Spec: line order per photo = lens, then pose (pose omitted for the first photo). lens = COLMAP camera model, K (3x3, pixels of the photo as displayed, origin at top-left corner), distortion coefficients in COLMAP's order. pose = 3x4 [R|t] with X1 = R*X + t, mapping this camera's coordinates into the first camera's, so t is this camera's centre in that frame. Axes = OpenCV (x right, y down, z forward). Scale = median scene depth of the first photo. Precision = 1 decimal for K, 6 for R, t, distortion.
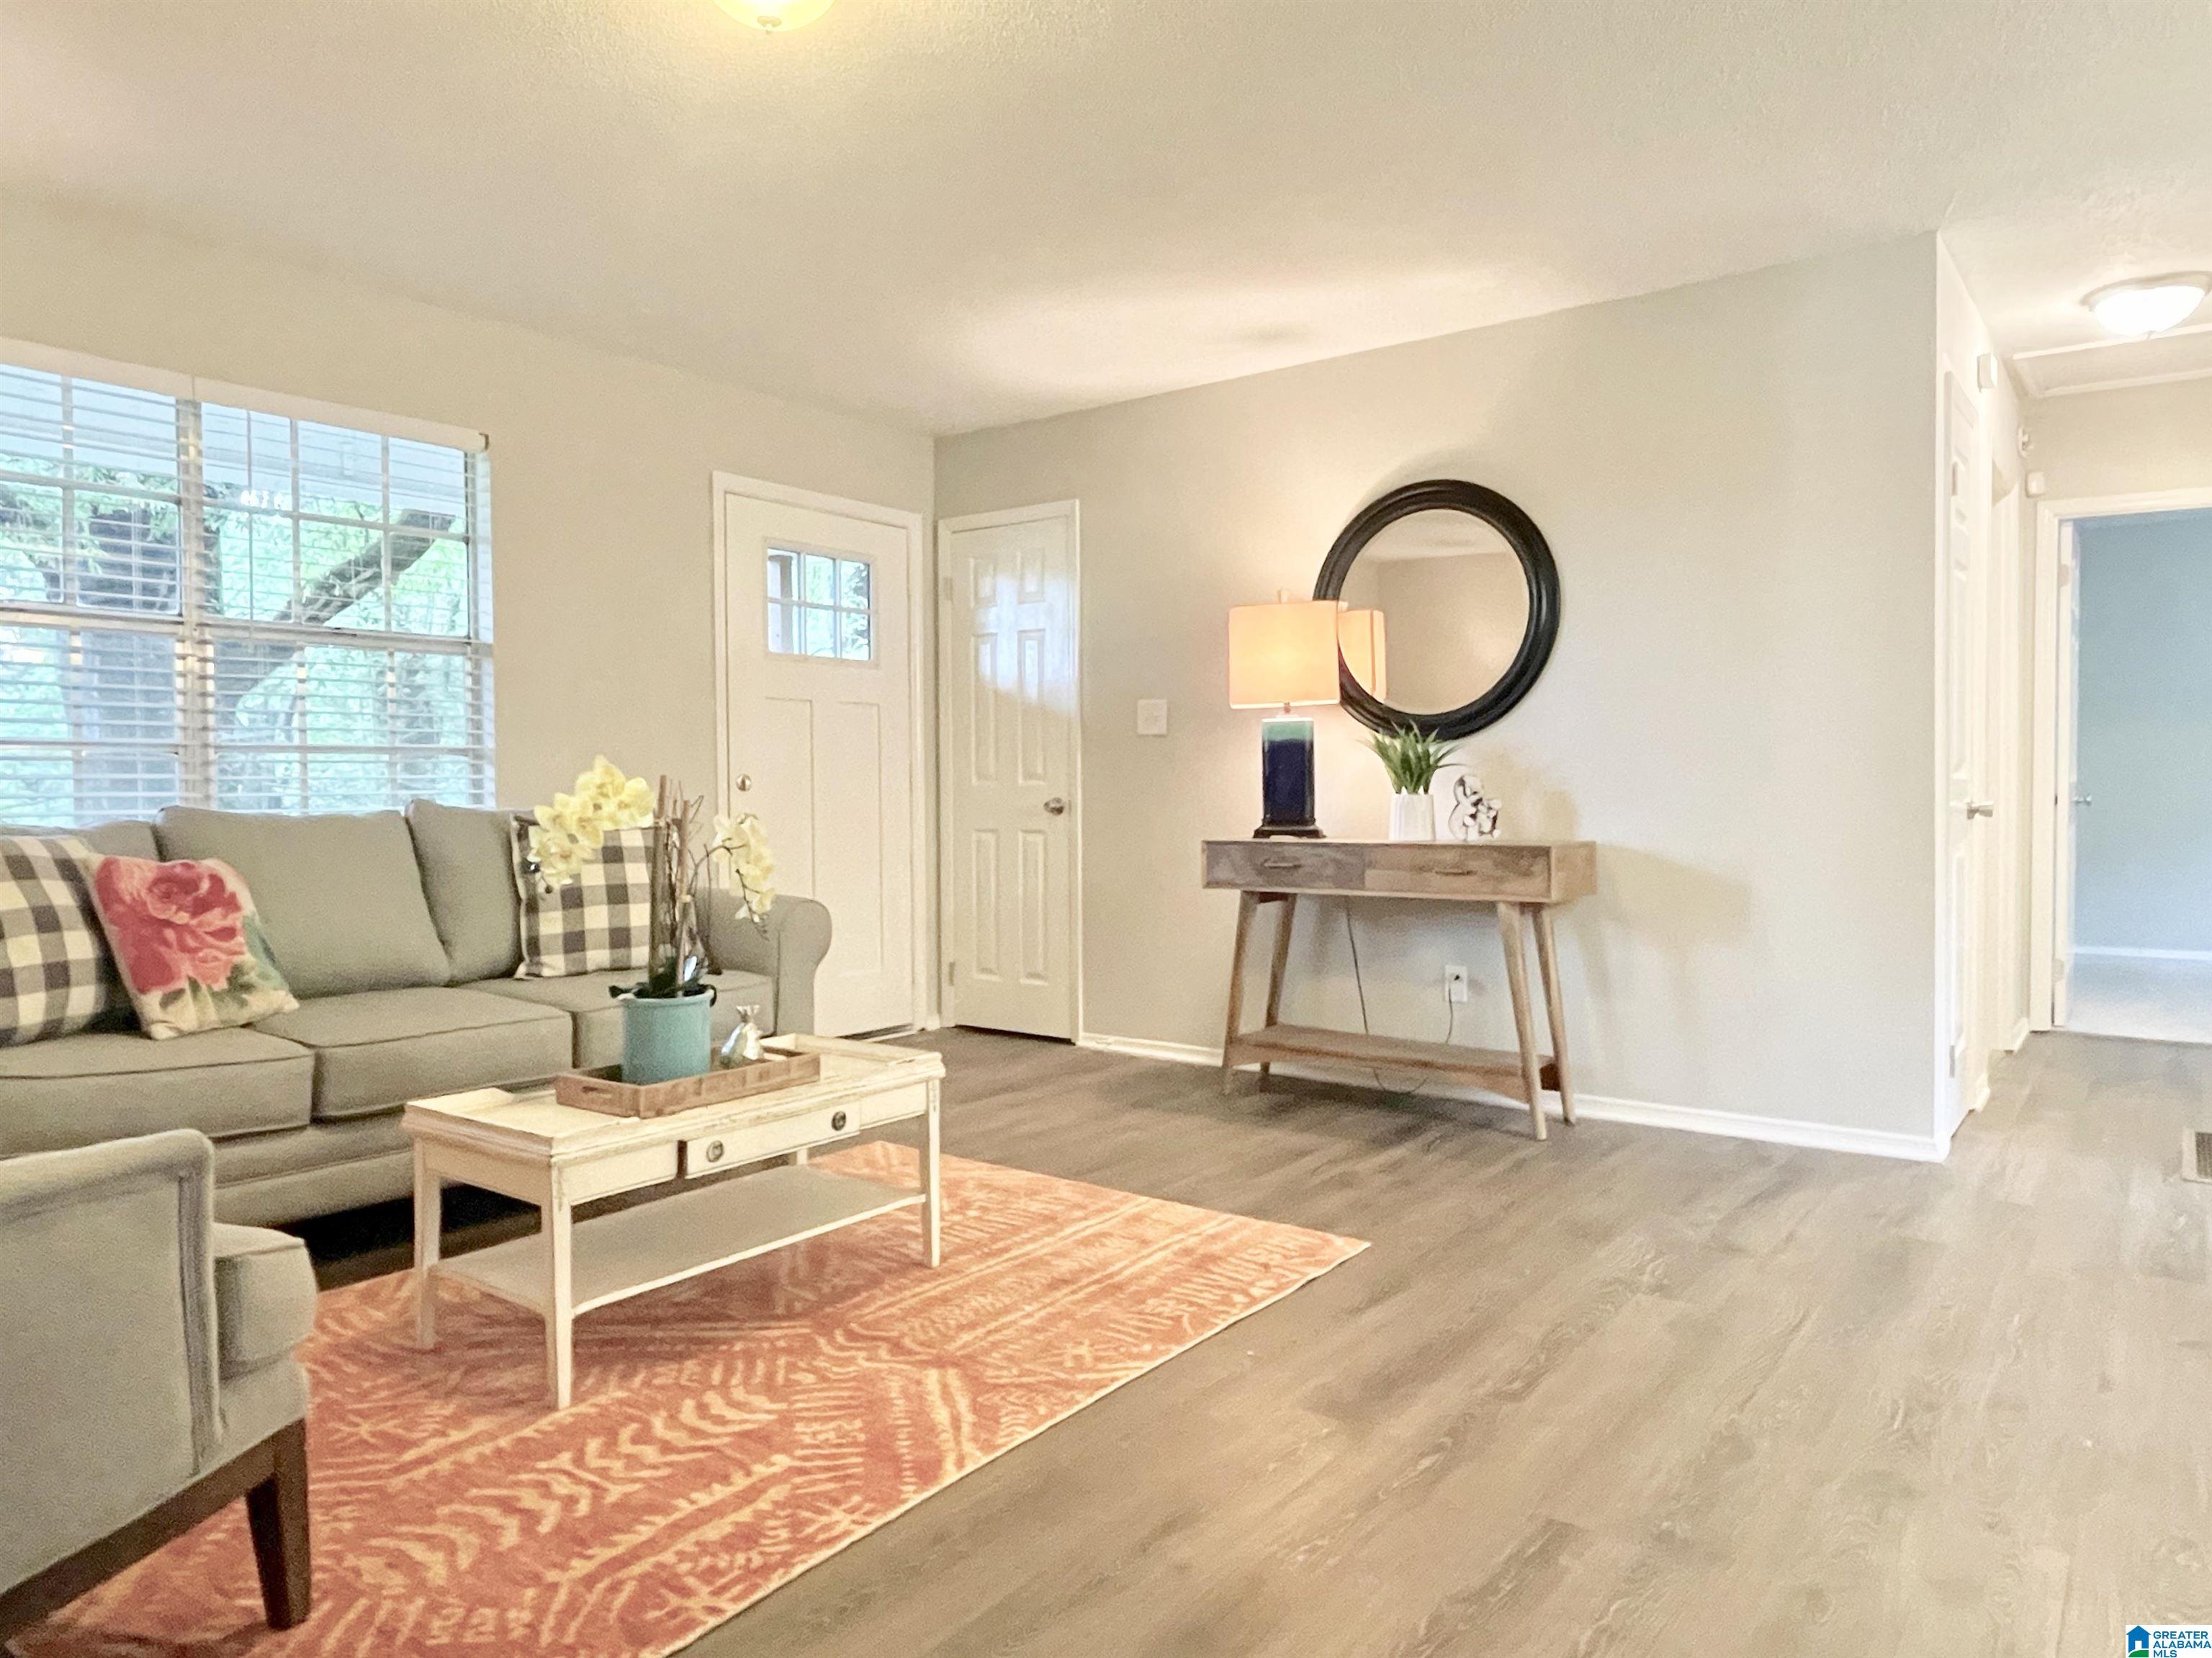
lens RADIAL K [[1392.2, 0, 1097.5], [0, 1392.2, 810.4], [0, 0, 1]] dist [0.035704, -0.049264]
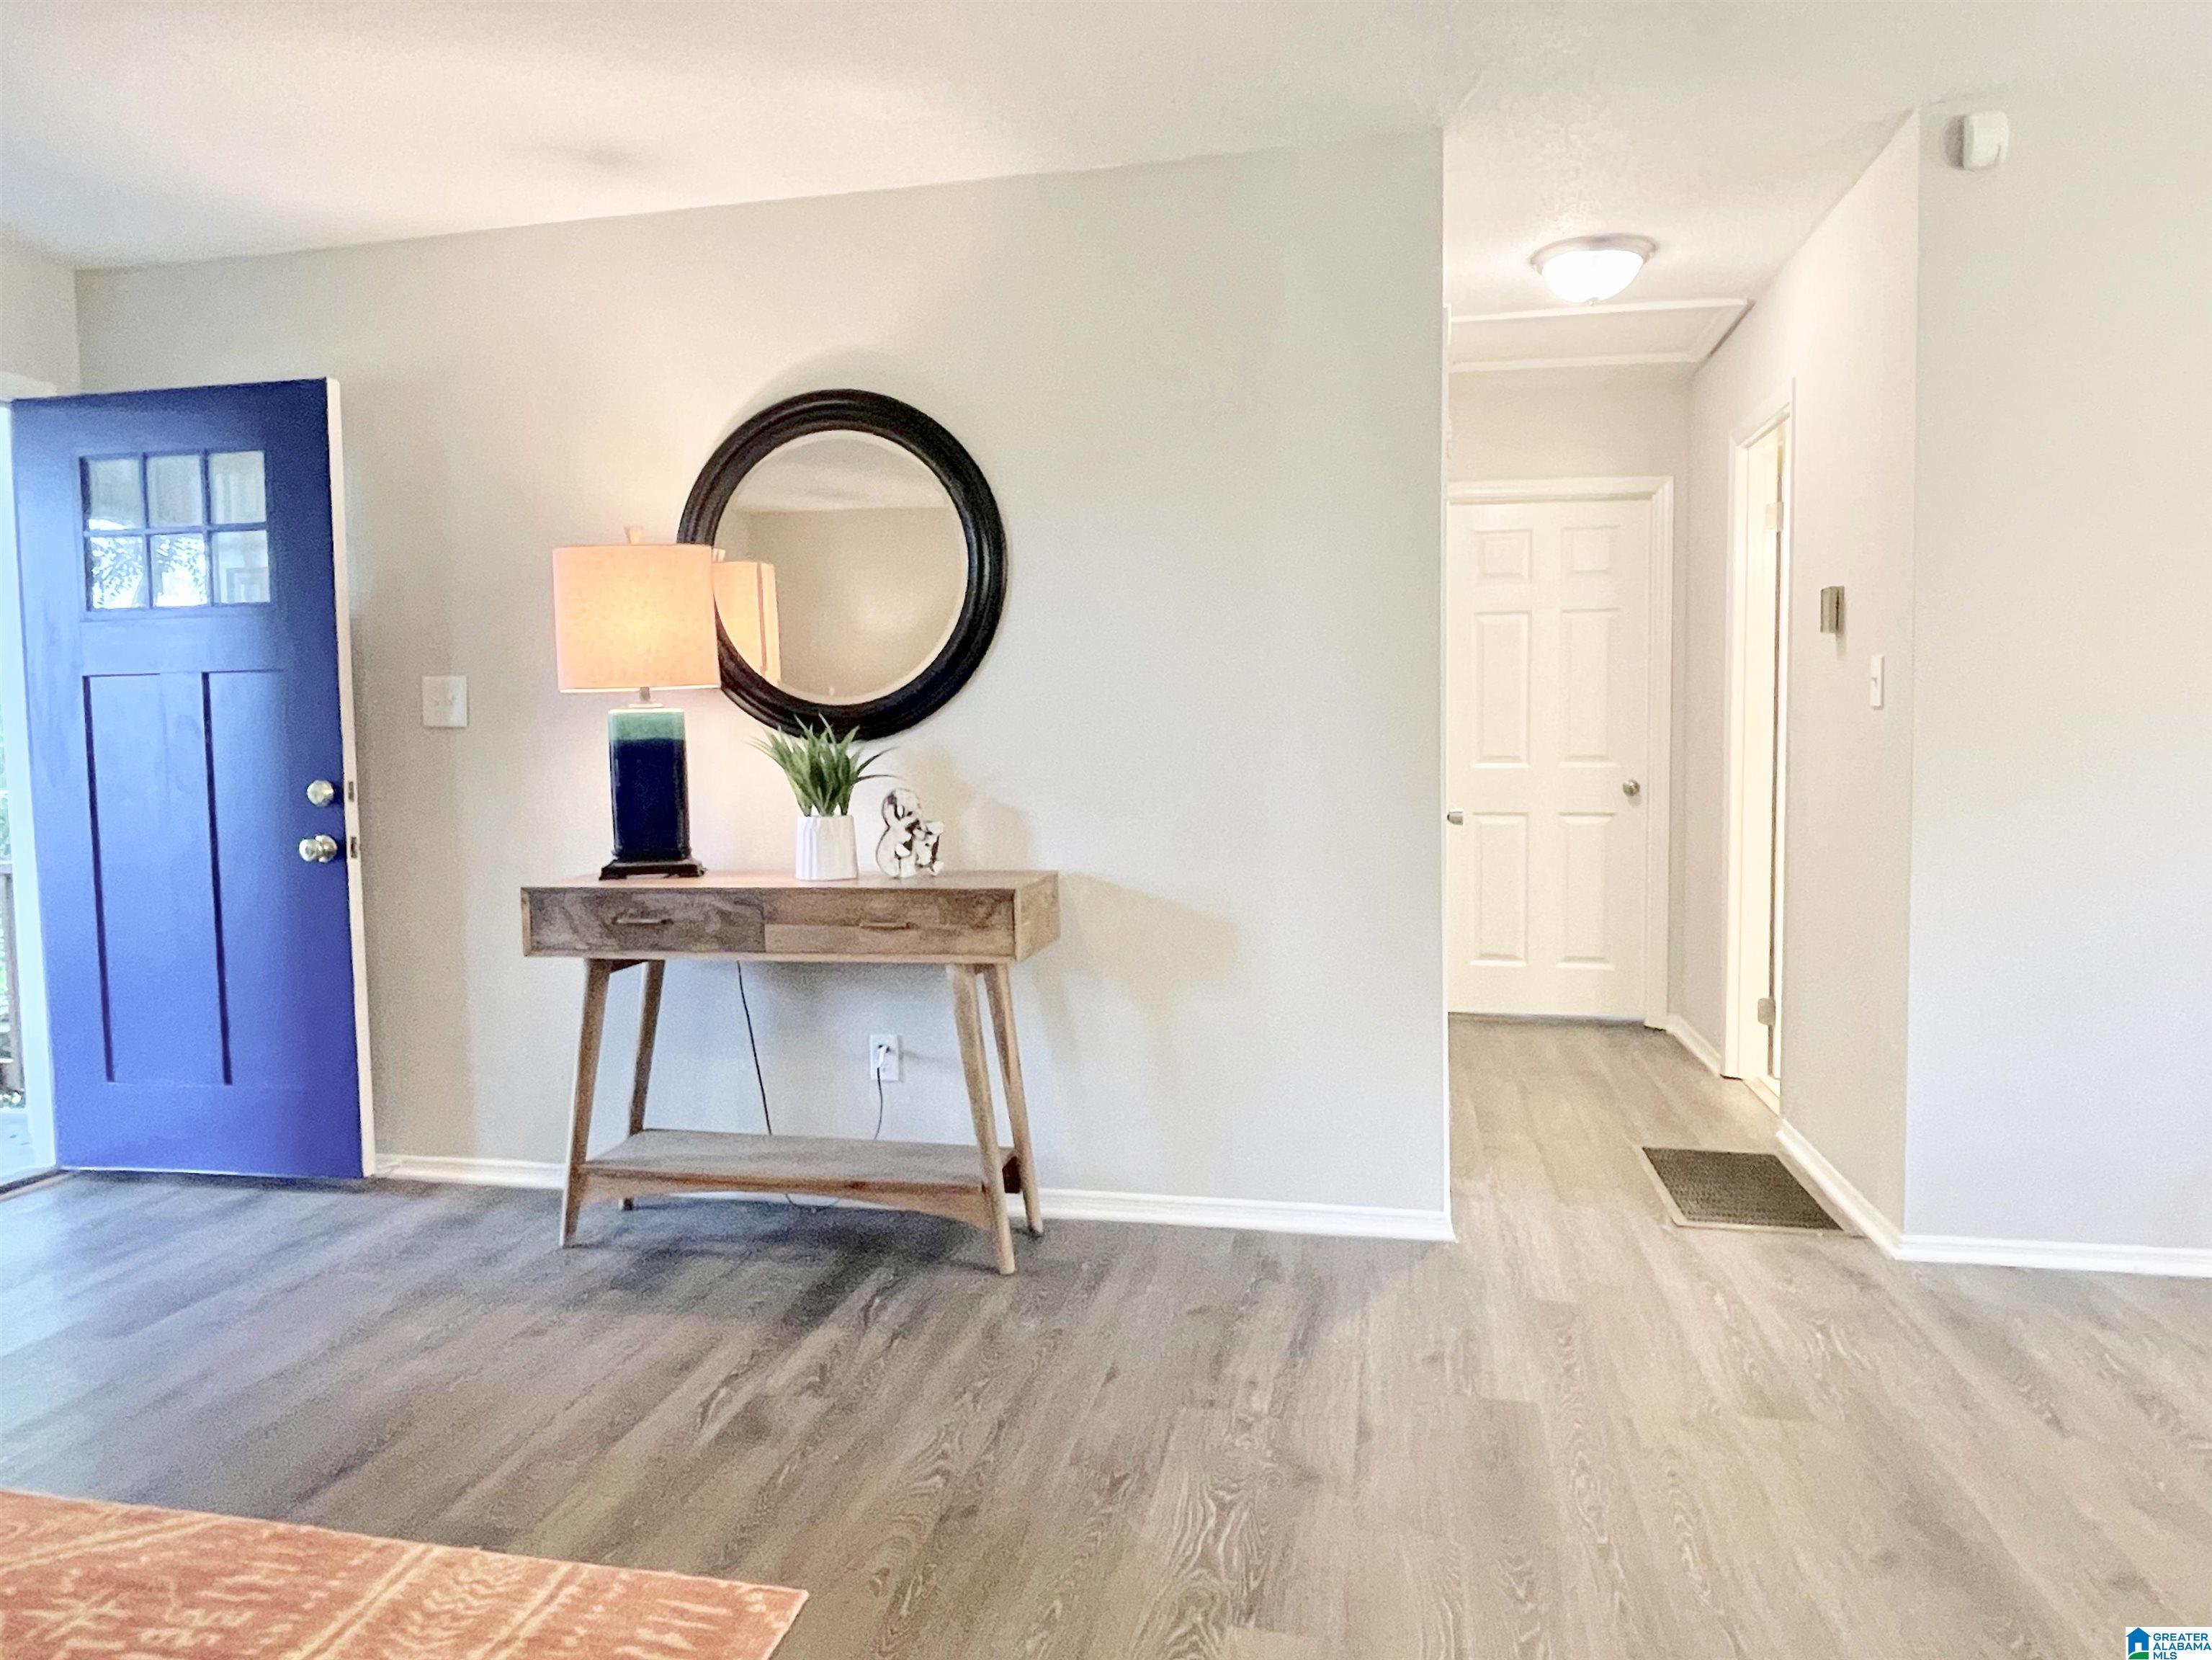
lens RADIAL K [[1392.2, 0, 1097.5], [0, 1392.2, 811.4], [0, 0, 1]] dist [0.035704, -0.049264]
pose [[0.902375, -0.032556, 0.429720, 0.041019], [0.018373, 0.999142, 0.037114, -0.040502], [-0.430559, -0.025596, 0.902199, 0.287933]]
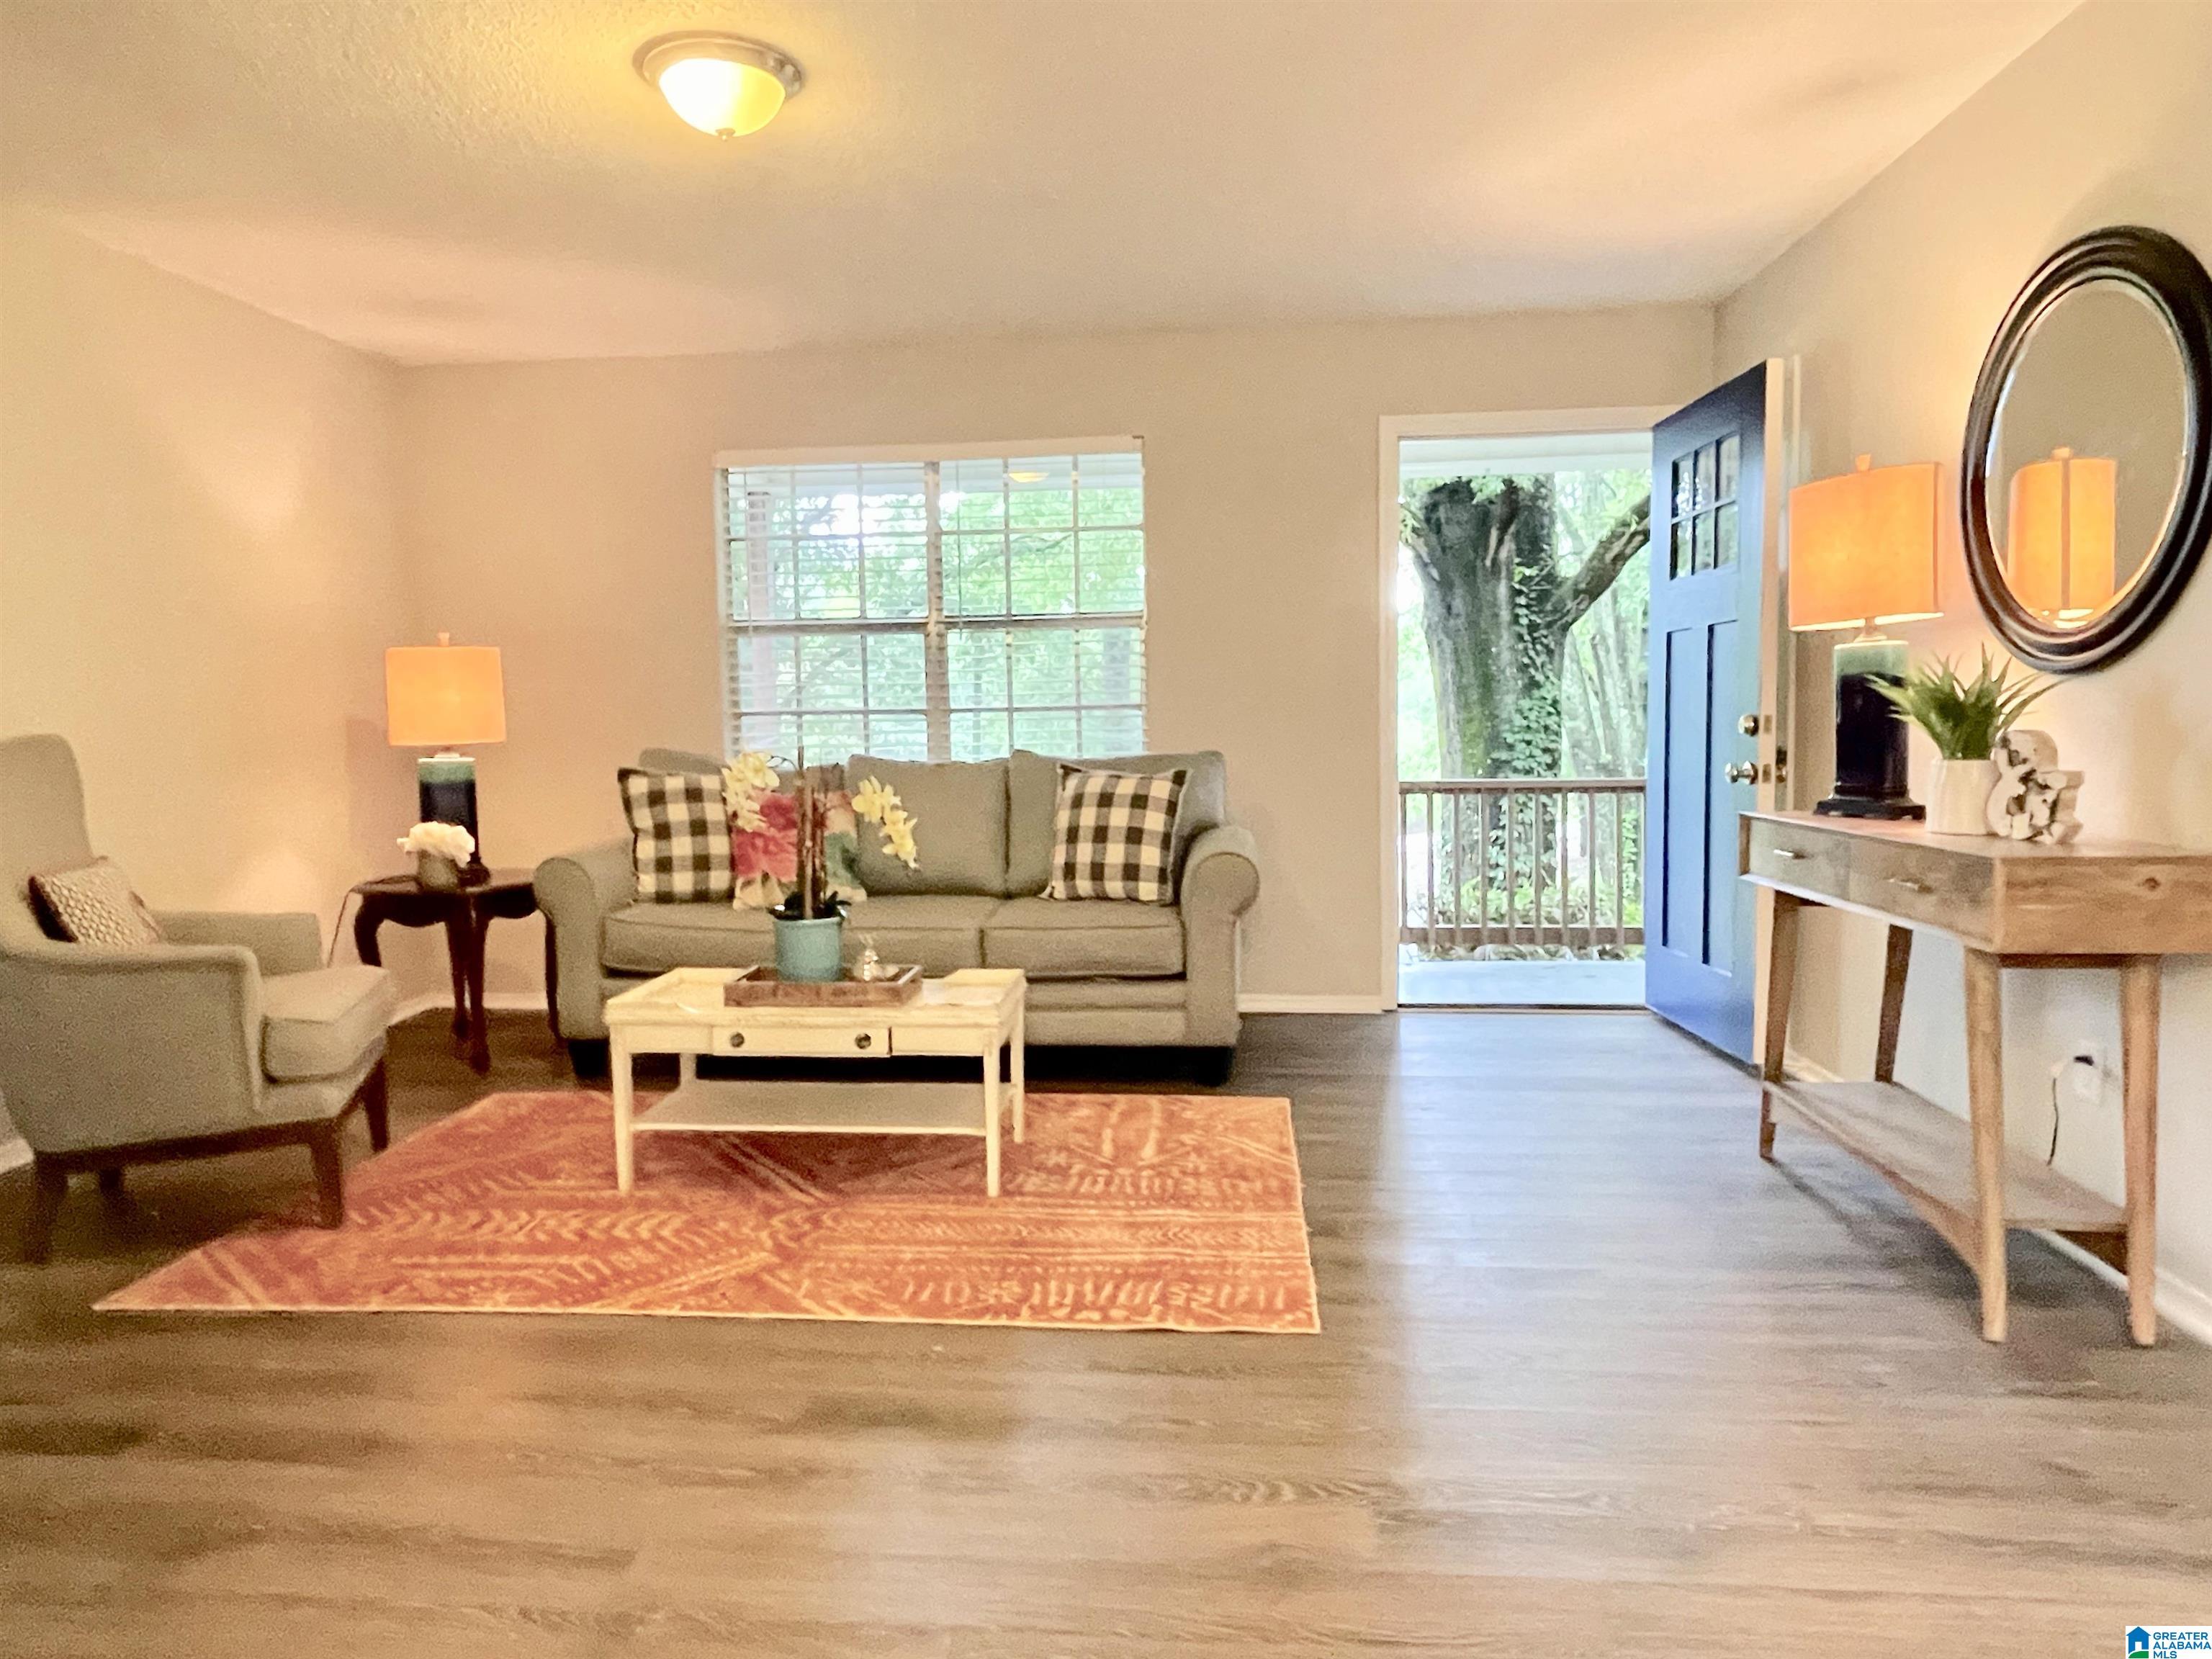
lens RADIAL K [[1392.0, 0, 1097.5], [0, 1392.0, 810.9], [0, 0, 1]] dist [0.035704, -0.049264]
pose [[0.546437, 0.052466, -0.835855, 0.572356], [-0.001294, 0.998088, 0.061803, -0.028639], [0.837499, -0.032690, 0.545460, 0.338286]]
